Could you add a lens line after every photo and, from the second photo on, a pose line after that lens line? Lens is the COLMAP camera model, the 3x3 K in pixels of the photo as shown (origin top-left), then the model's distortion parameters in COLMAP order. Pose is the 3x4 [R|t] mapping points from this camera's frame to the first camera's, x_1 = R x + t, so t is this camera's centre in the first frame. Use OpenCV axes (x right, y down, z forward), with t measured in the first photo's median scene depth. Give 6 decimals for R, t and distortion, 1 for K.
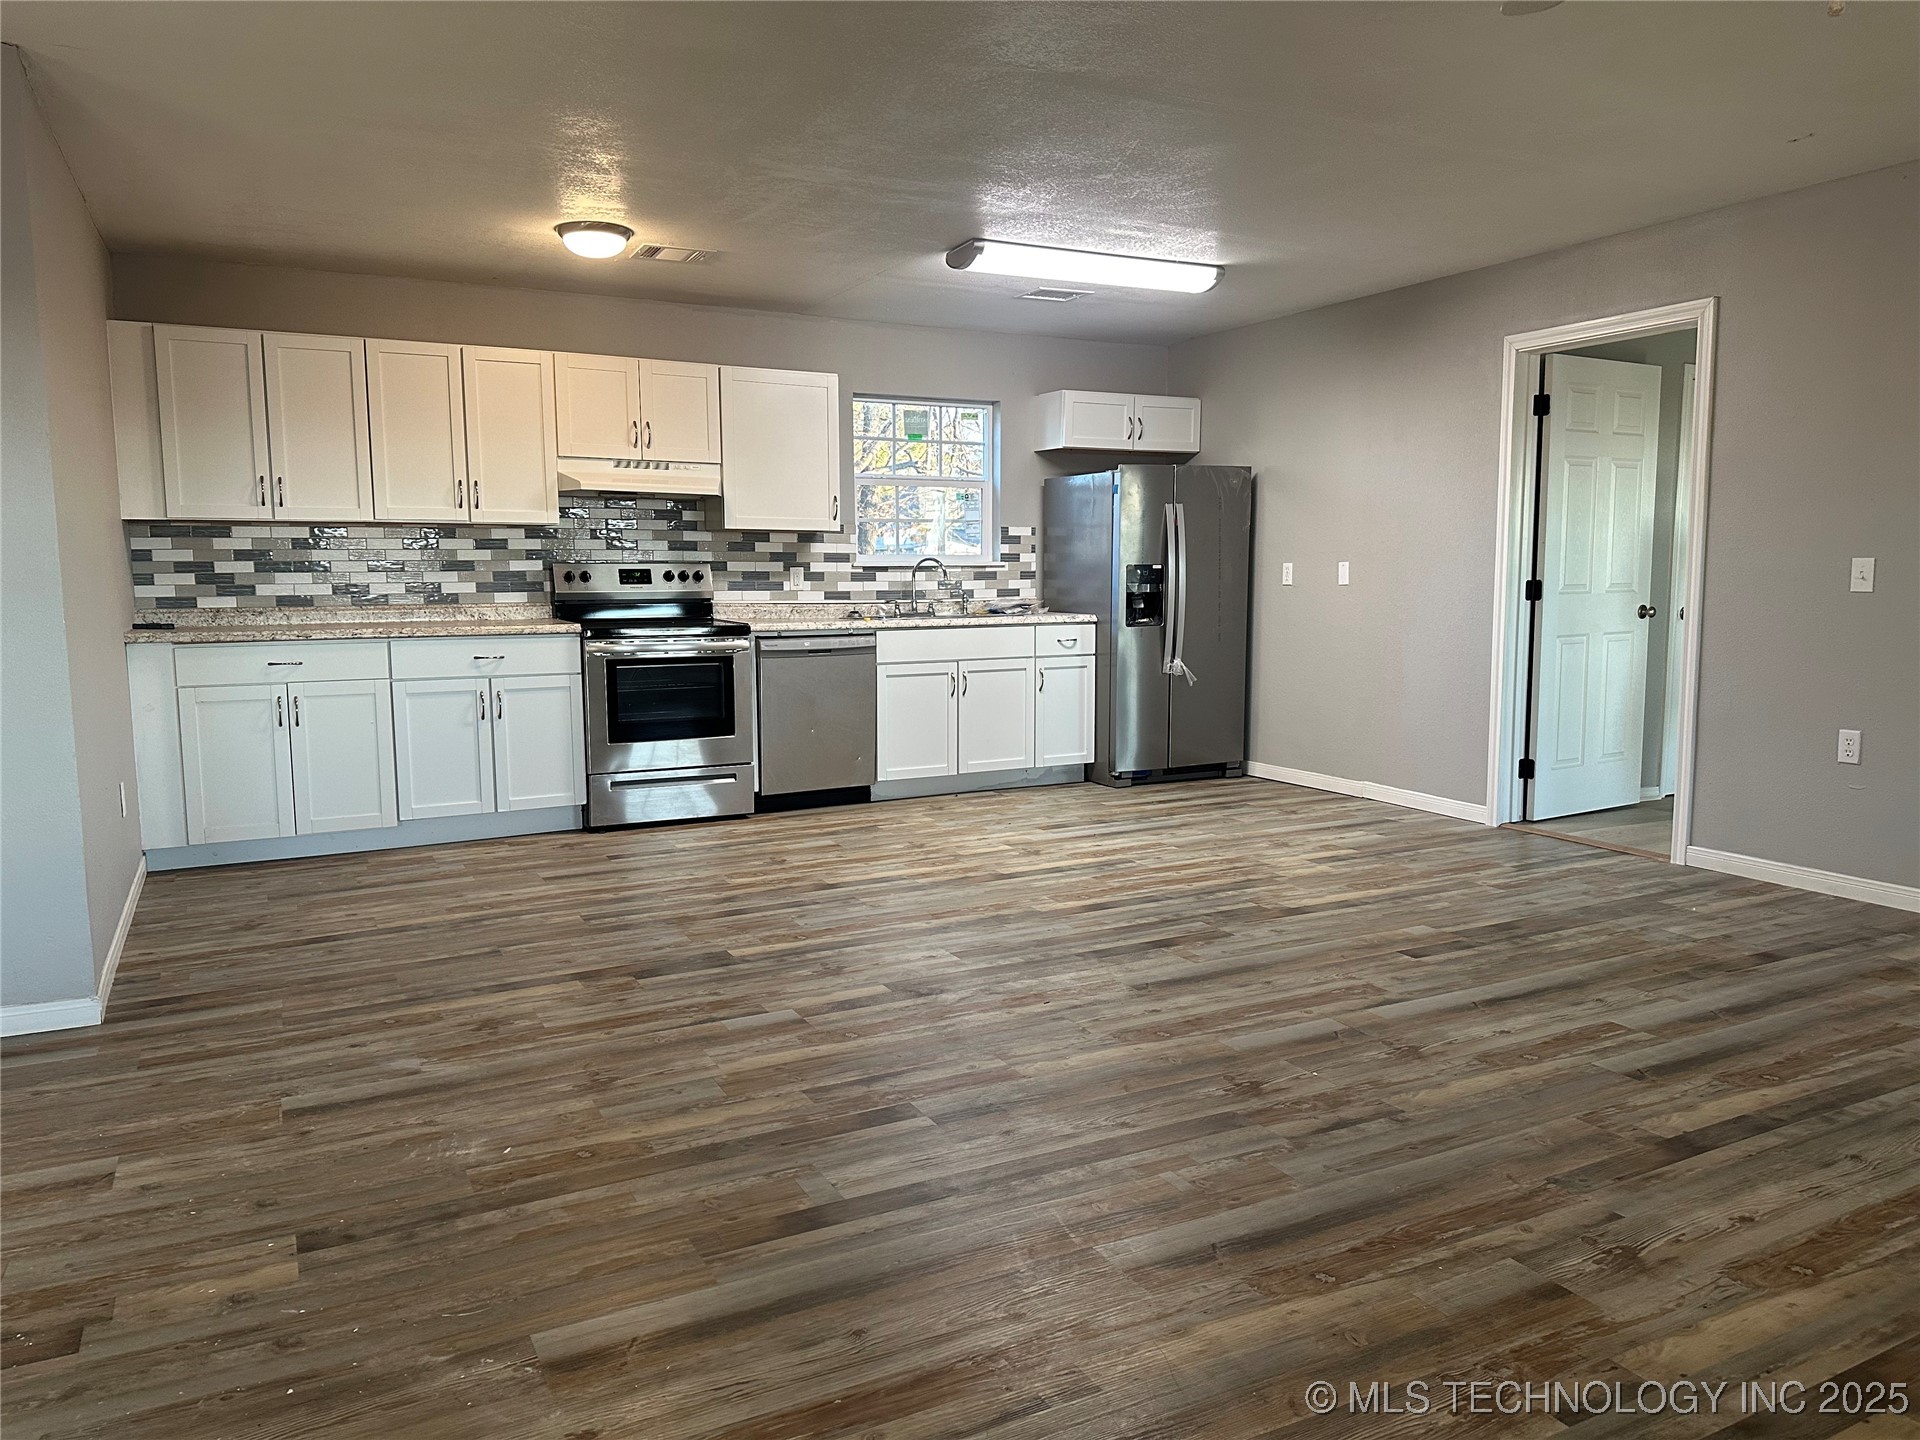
lens RADIAL K [[1337.1, 0, 960.0], [0, 1337.1, 720.0], [0, 0, 1]] dist [0.166208, -0.314132]
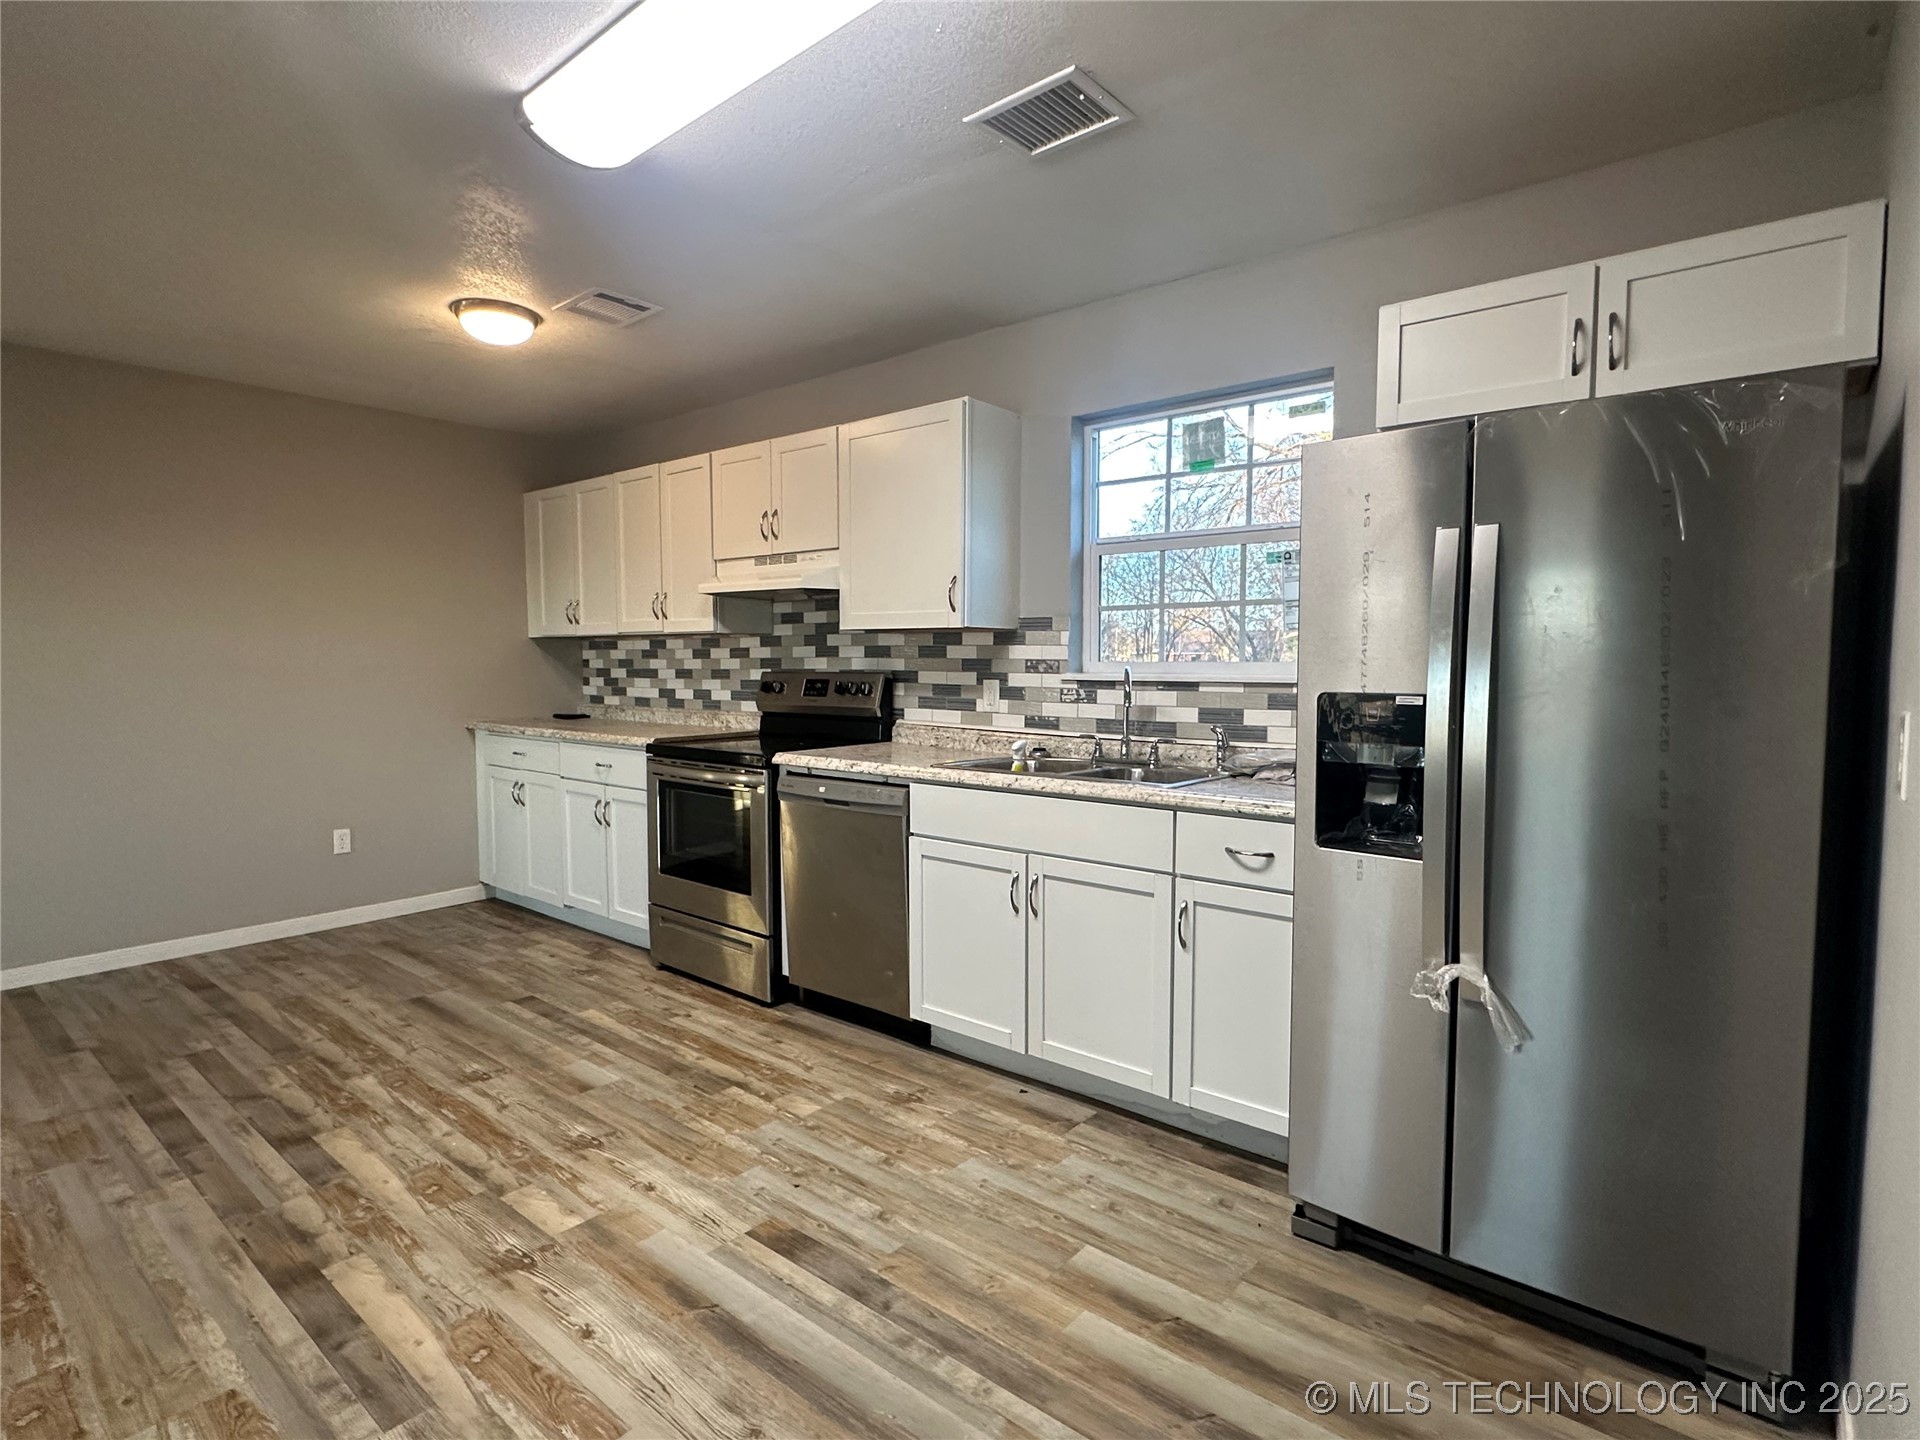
lens RADIAL K [[980.9, 0, 960.0], [0, 980.9, 720.0], [0, 0, 1]] dist [-0.001896, -0.000418]
pose [[0.374574, 0.061705, -0.925142, 0.412319], [-0.108119, 0.993883, 0.022514, -0.119993], [0.920872, 0.091592, 0.378954, 0.926875]]
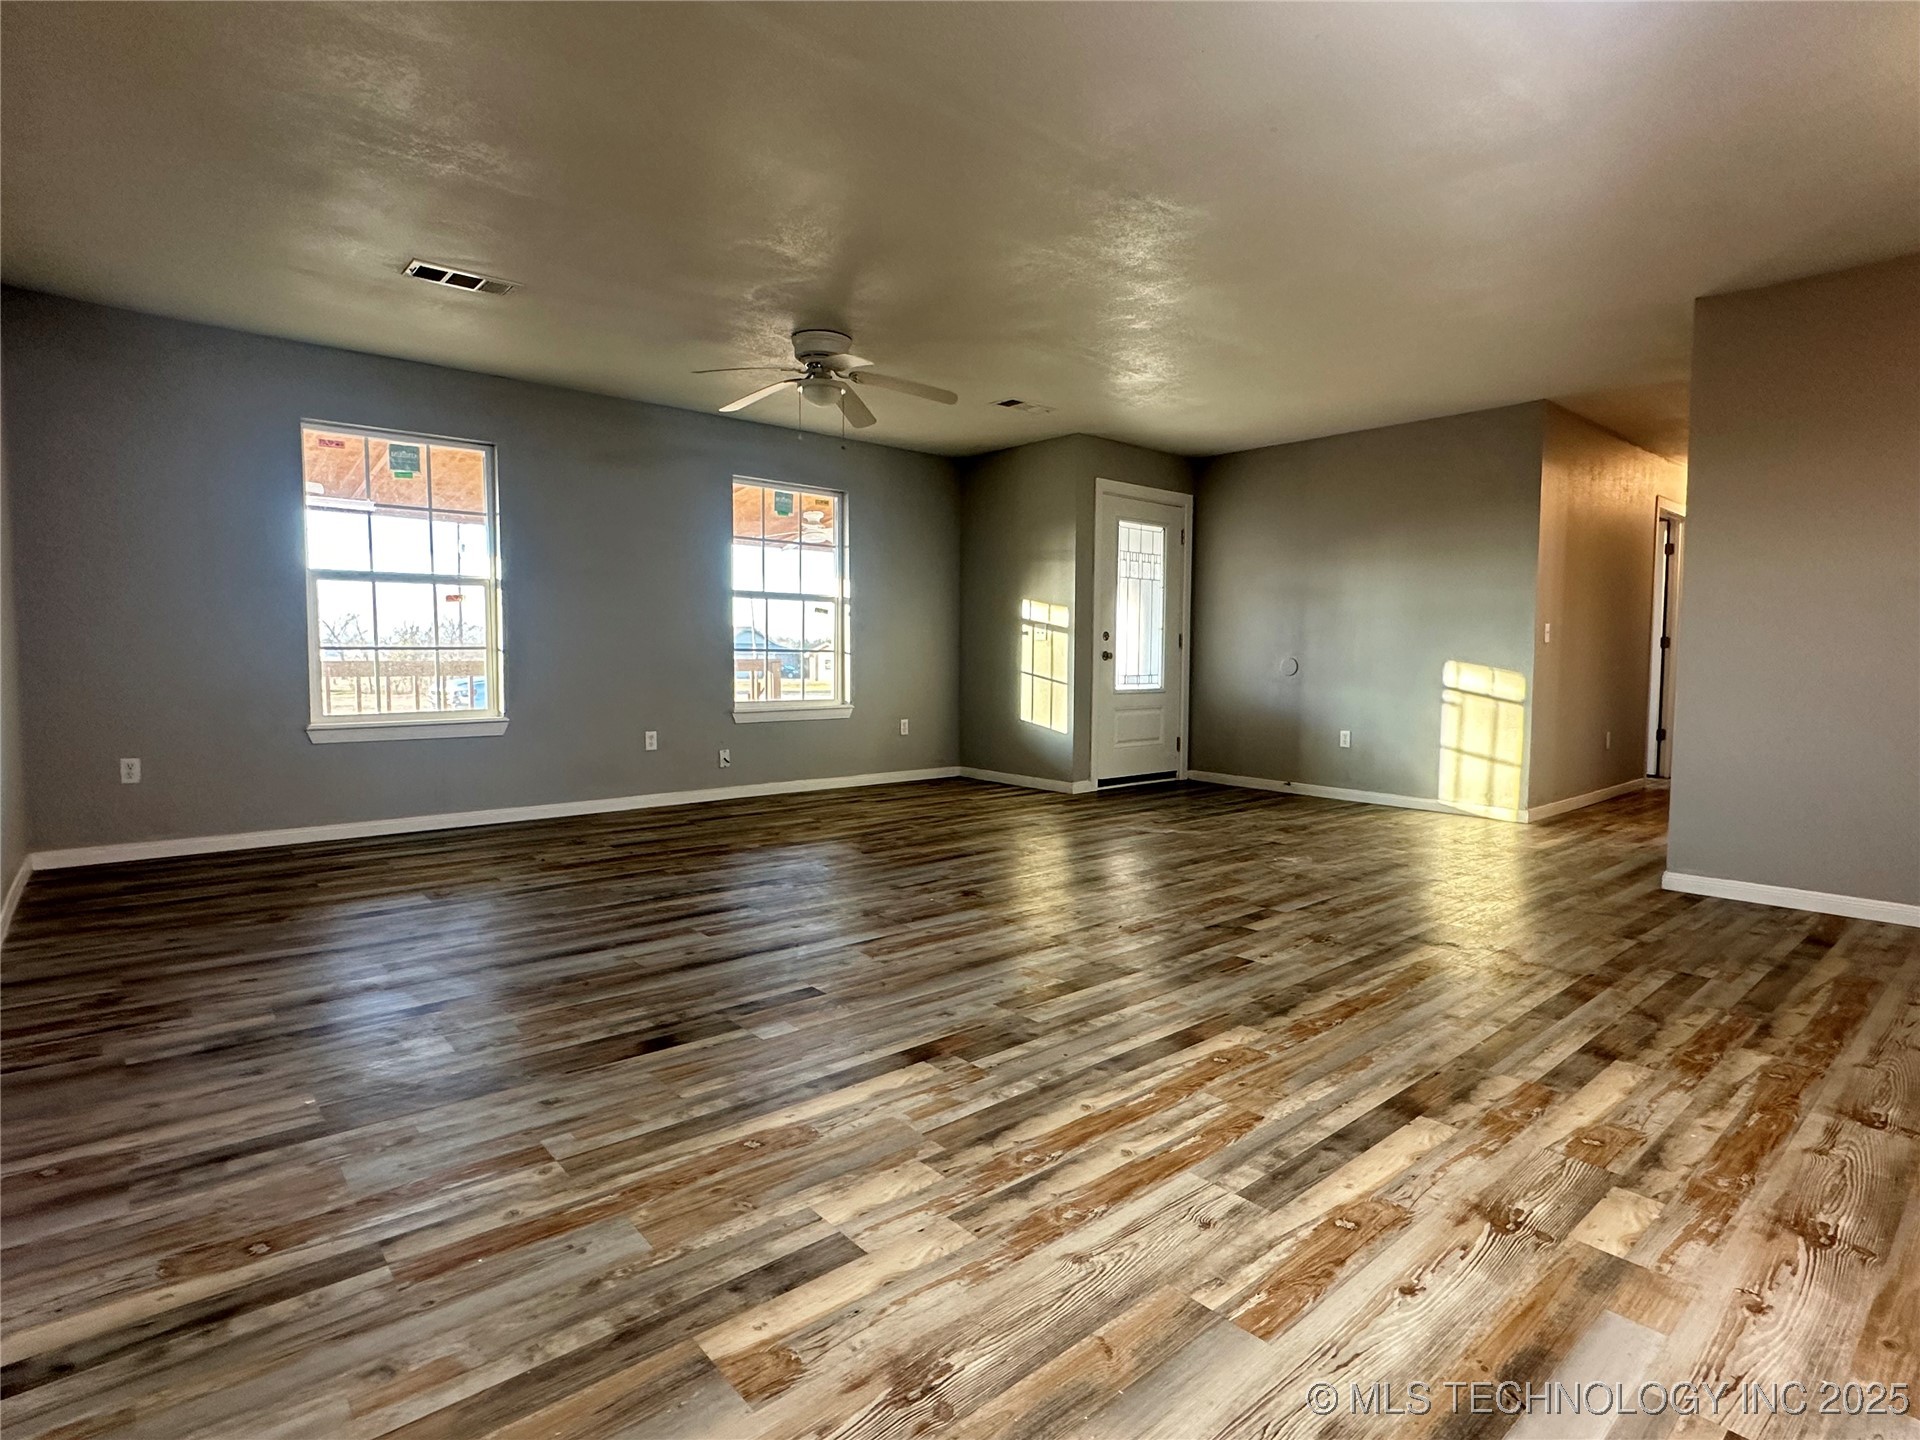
lens RADIAL K [[980.9, 0, 960.0], [0, 980.9, 720.0], [0, 0, 1]] dist [-0.001896, -0.000418]
pose [[-0.975157, 0.014455, -0.221042, 0.263894], [-0.025879, 0.983602, 0.178488, -0.096727], [0.219997, 0.179774, -0.958792, 1.143218]]
